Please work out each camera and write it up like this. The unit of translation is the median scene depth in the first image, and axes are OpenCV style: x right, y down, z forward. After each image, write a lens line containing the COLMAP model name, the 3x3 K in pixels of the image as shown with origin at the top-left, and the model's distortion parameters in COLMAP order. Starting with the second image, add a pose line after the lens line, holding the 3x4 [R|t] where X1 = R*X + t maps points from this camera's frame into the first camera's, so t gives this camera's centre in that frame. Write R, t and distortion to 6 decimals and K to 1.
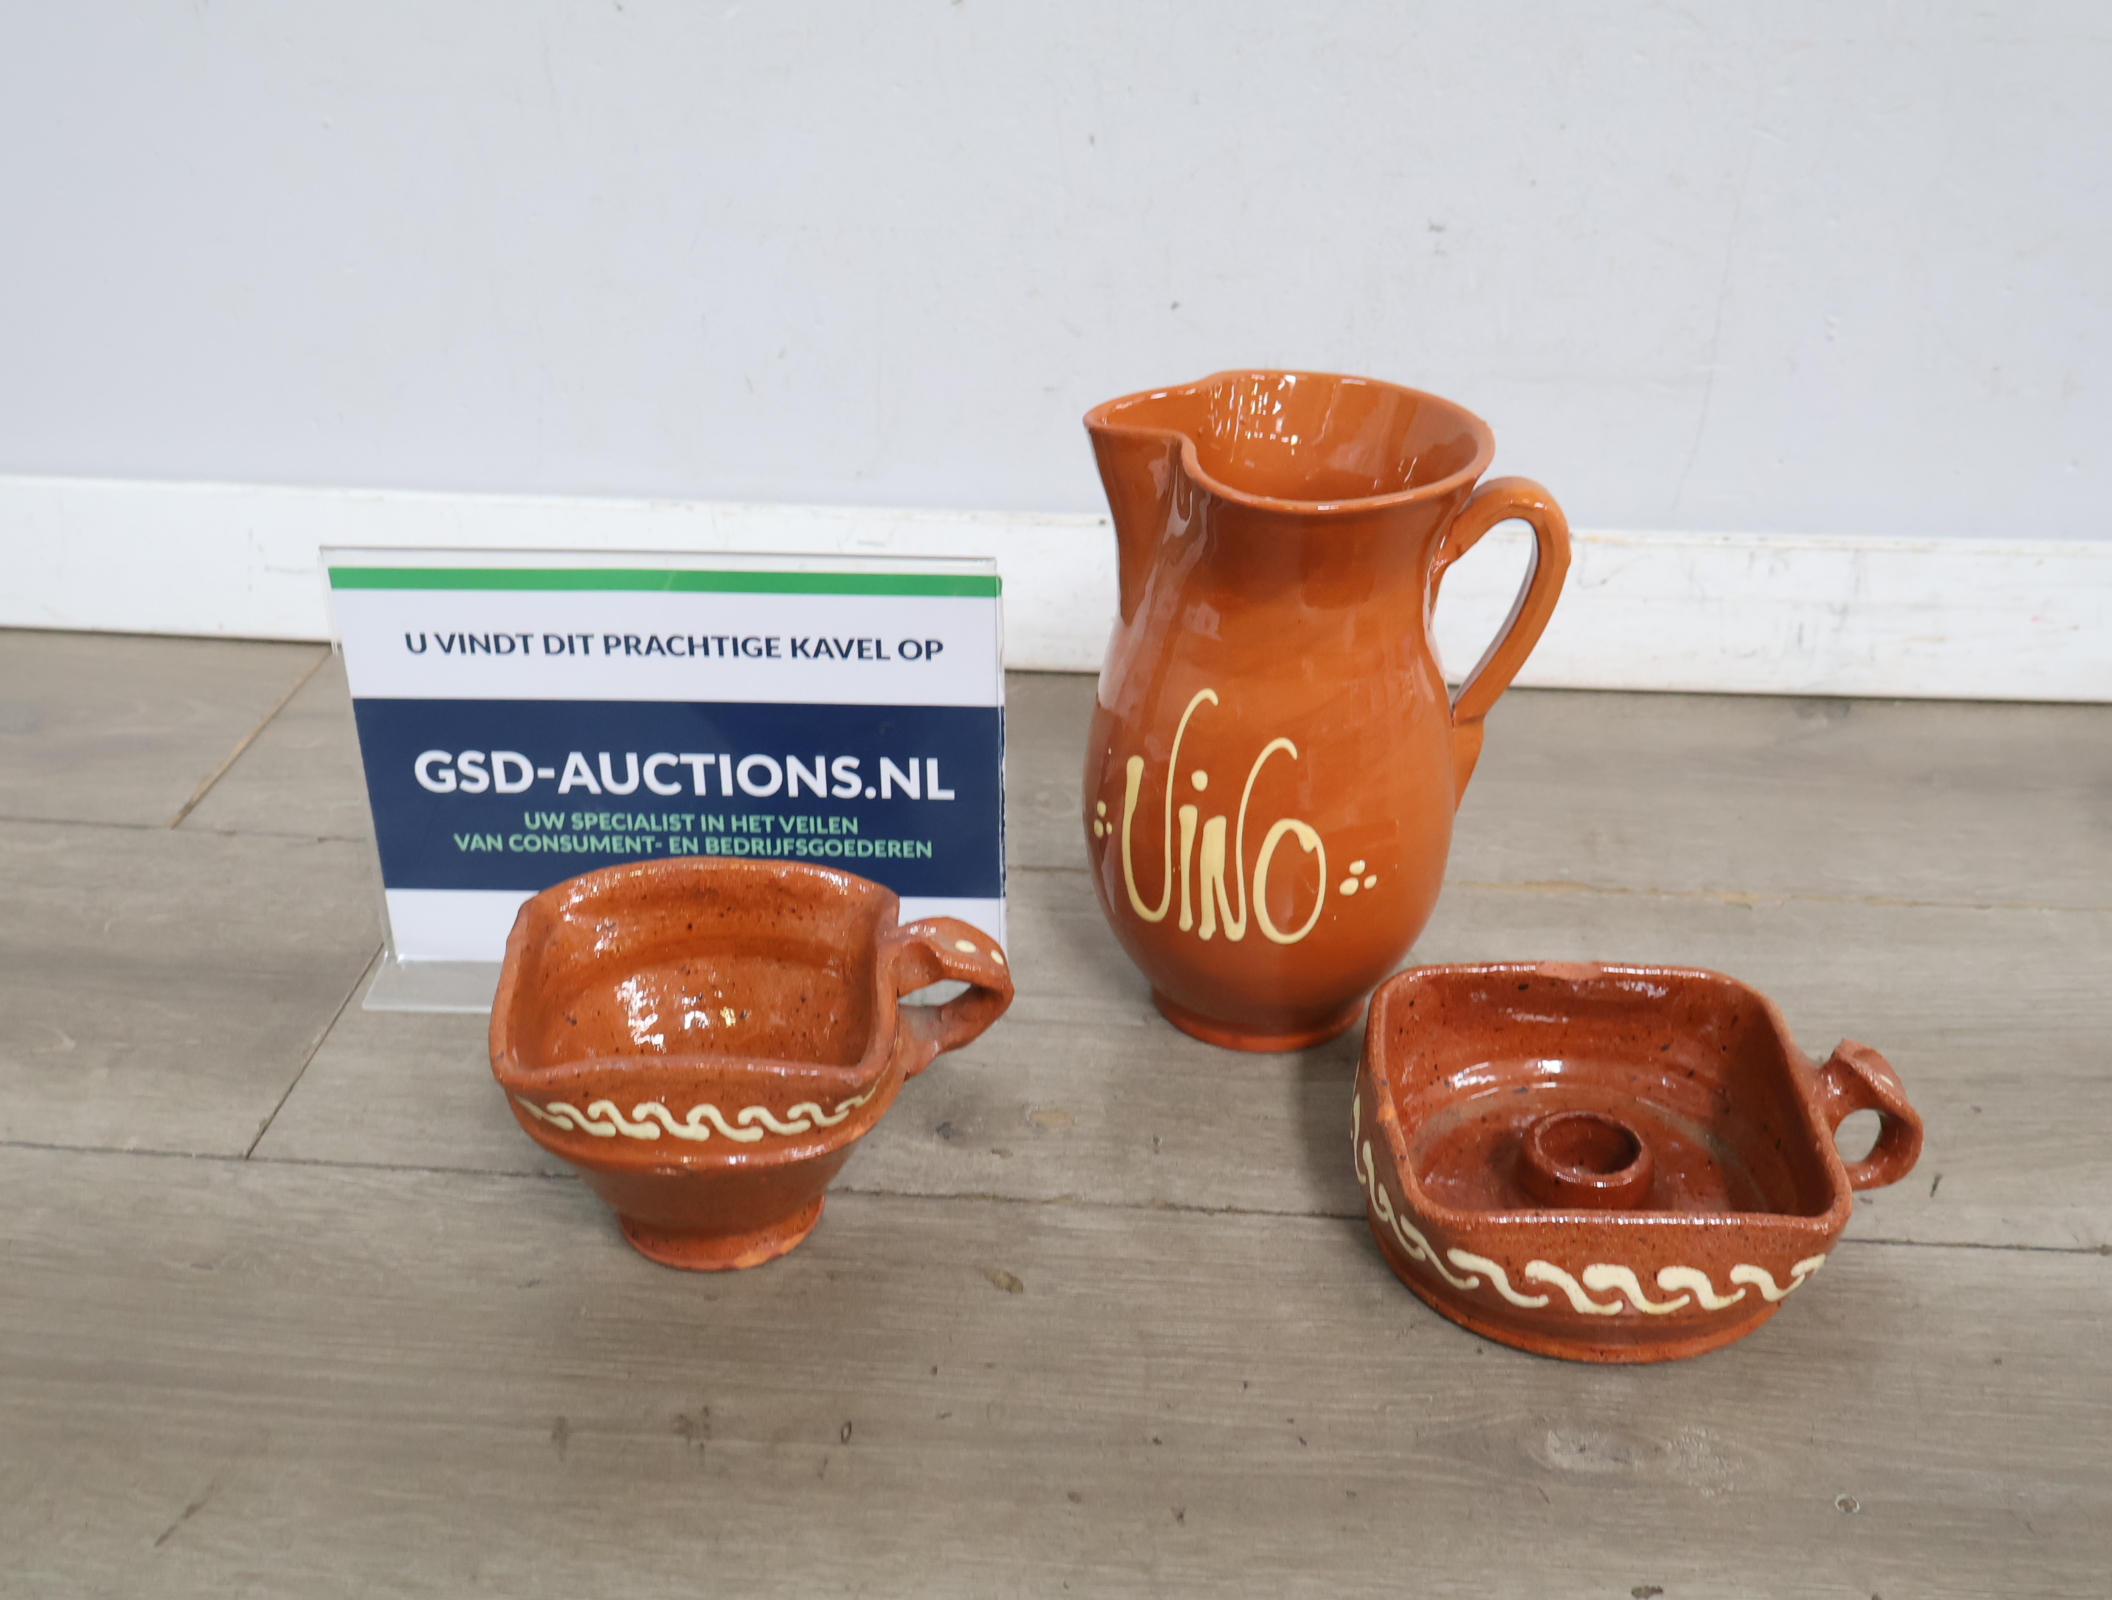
lens RADIAL K [[2248.9, 0, 1047.5], [0, 2248.9, 809.5], [0, 0, 1]] dist [0.010855, 0.000000]
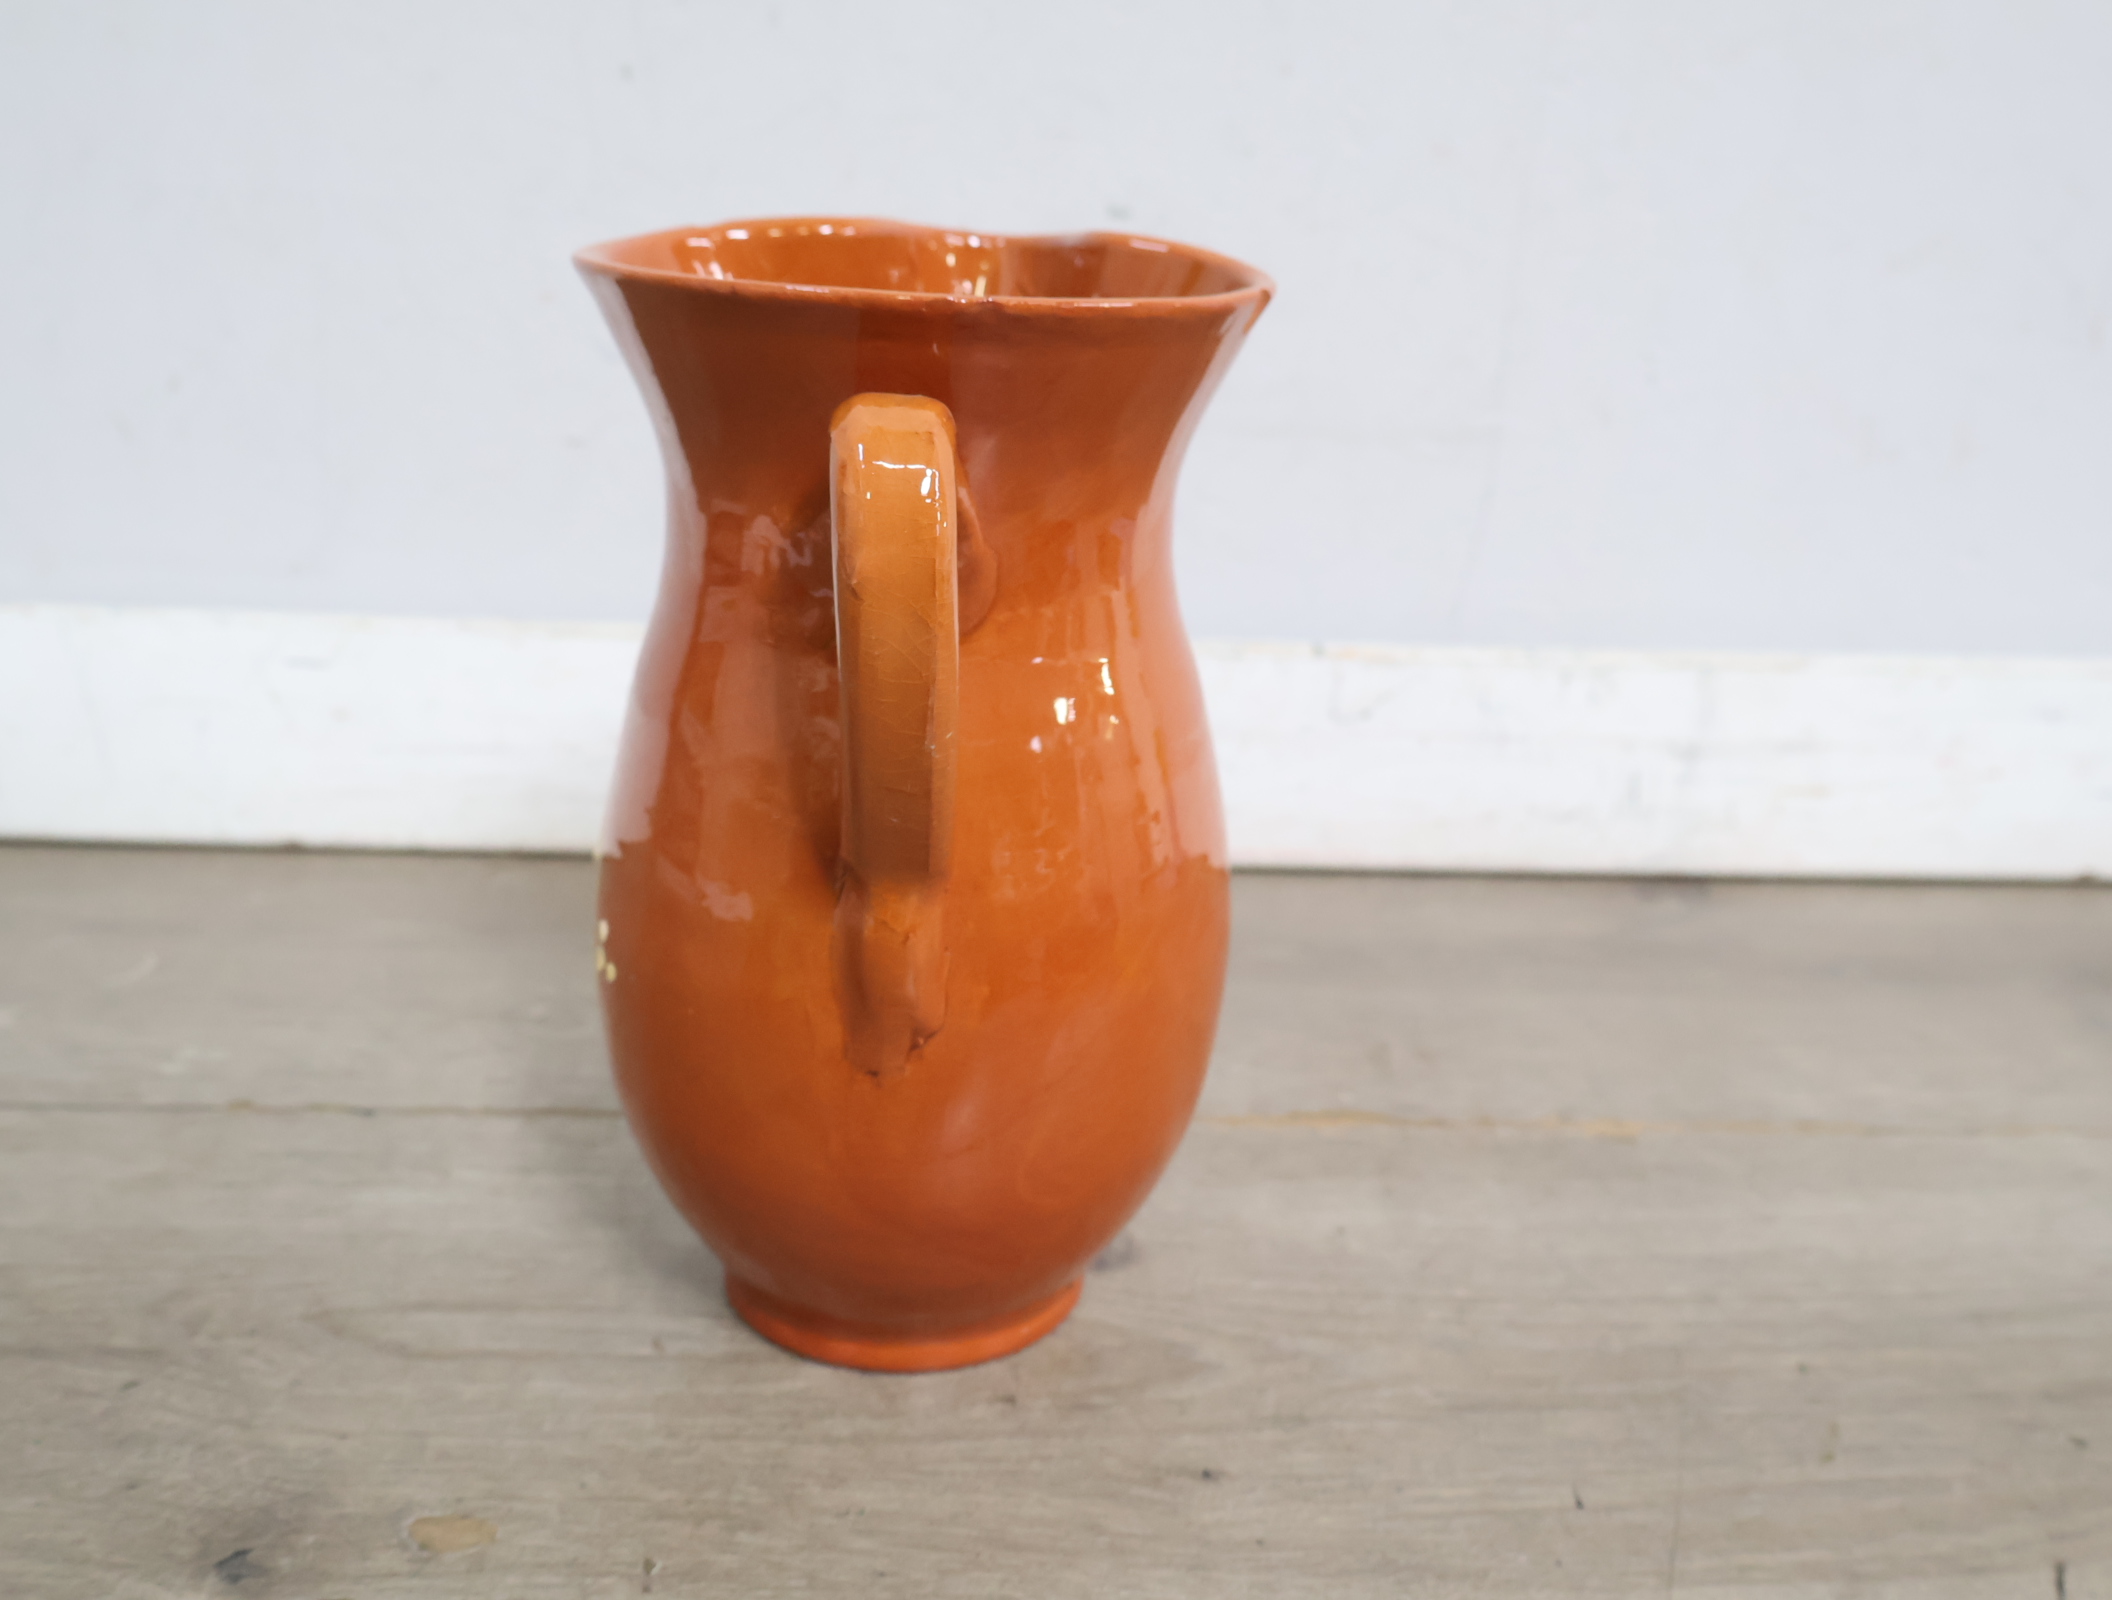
lens RADIAL K [[2255.7, 0, 1054.0], [0, 2255.7, 814.0], [0, 0, 1]] dist [0.013162, 0.000000]
pose [[0.990298, -0.002434, 0.138937, 0.068322], [0.026293, 0.985068, -0.170148, 0.065859], [-0.136448, 0.172150, 0.975575, 0.438370]]
